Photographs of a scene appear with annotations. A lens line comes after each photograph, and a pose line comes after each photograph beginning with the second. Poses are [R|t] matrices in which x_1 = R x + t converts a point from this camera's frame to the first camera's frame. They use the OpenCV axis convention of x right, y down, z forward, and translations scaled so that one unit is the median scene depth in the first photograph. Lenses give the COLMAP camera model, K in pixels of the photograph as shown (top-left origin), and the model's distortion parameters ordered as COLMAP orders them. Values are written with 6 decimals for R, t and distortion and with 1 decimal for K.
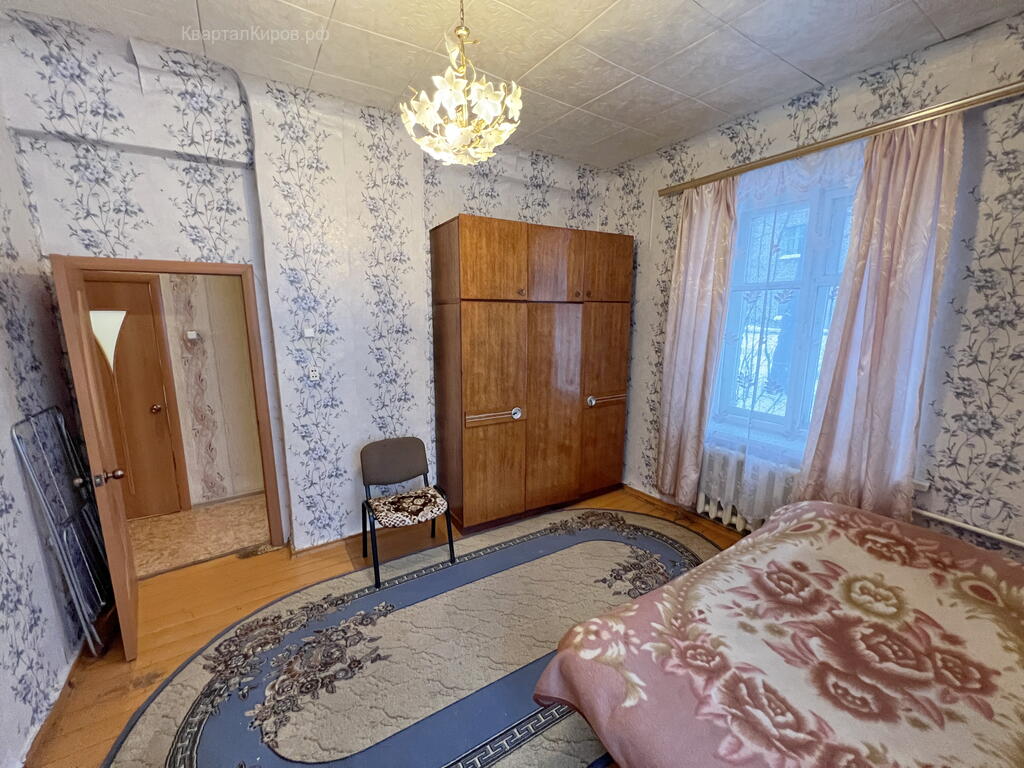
lens RADIAL K [[402.9, 0, 512.0], [0, 402.9, 384.0], [0, 0, 1]] dist [0.000026, 0.000078]
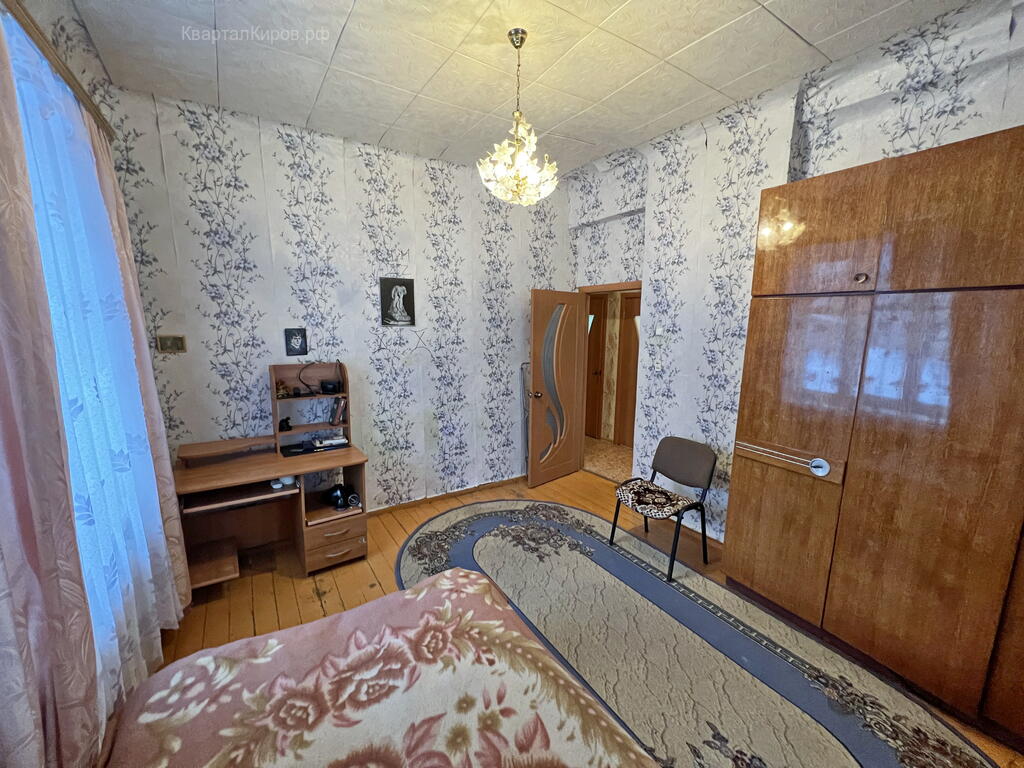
lens RADIAL K [[402.9, 0, 512.0], [0, 402.9, 384.0], [0, 0, 1]] dist [0.000026, 0.000078]
pose [[0.032112, 0.157417, -0.987010, 1.249892], [-0.177274, 0.972759, 0.149377, -0.135591], [0.983638, 0.170174, 0.059143, 0.925204]]
